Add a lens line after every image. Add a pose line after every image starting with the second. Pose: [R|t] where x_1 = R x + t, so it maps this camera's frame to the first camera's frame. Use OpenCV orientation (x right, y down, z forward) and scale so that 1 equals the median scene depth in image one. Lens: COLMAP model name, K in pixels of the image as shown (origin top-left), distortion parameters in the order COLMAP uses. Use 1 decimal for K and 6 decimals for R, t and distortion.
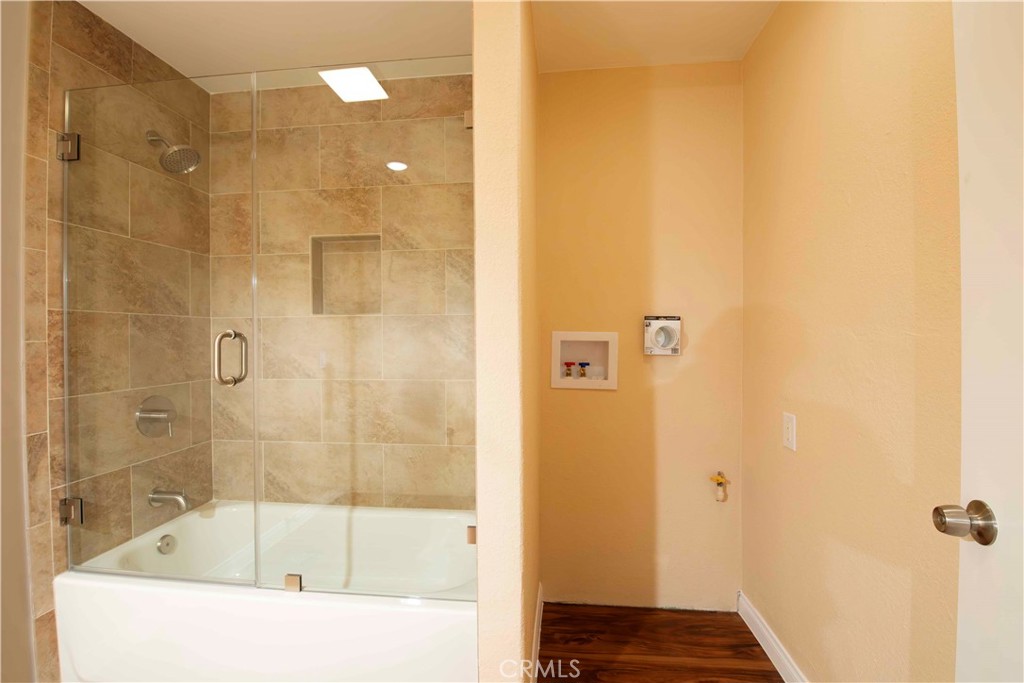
lens RADIAL K [[440.5, 0, 500.3], [0, 440.5, 339.4], [0, 0, 1]] dist [-0.023771, -0.001436]
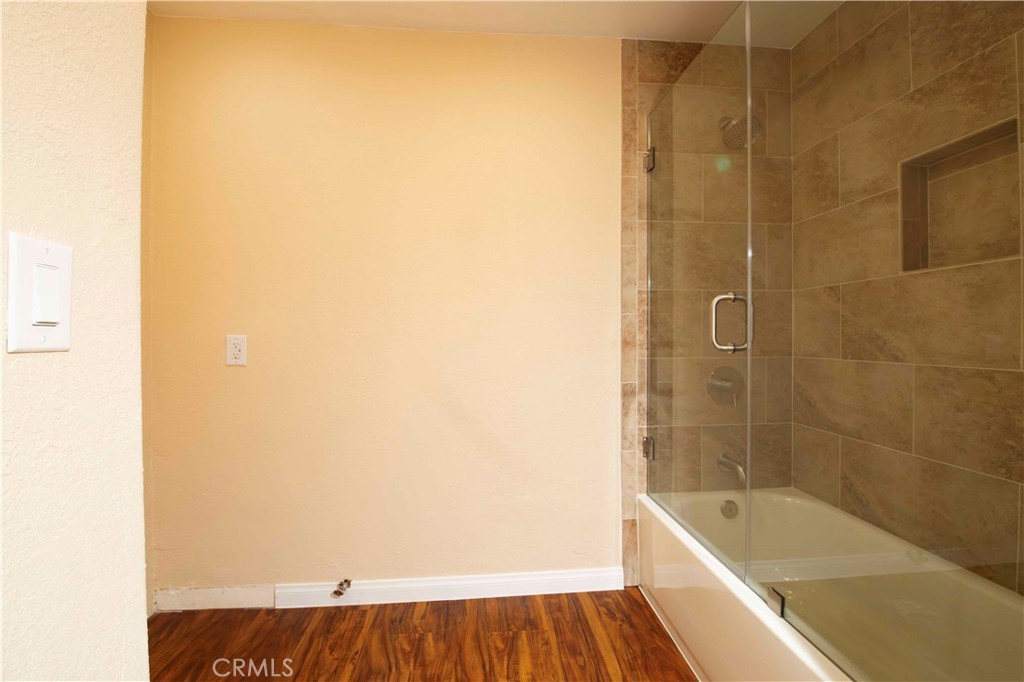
lens RADIAL K [[440.5, 0, 500.3], [0, 440.5, 338.9], [0, 0, 1]] dist [-0.023771, -0.001436]
pose [[0.204446, 0.018062, -0.978711, 0.128613], [-0.001430, 0.999834, 0.018153, 0.040782], [0.978877, -0.002311, 0.204438, 0.223296]]
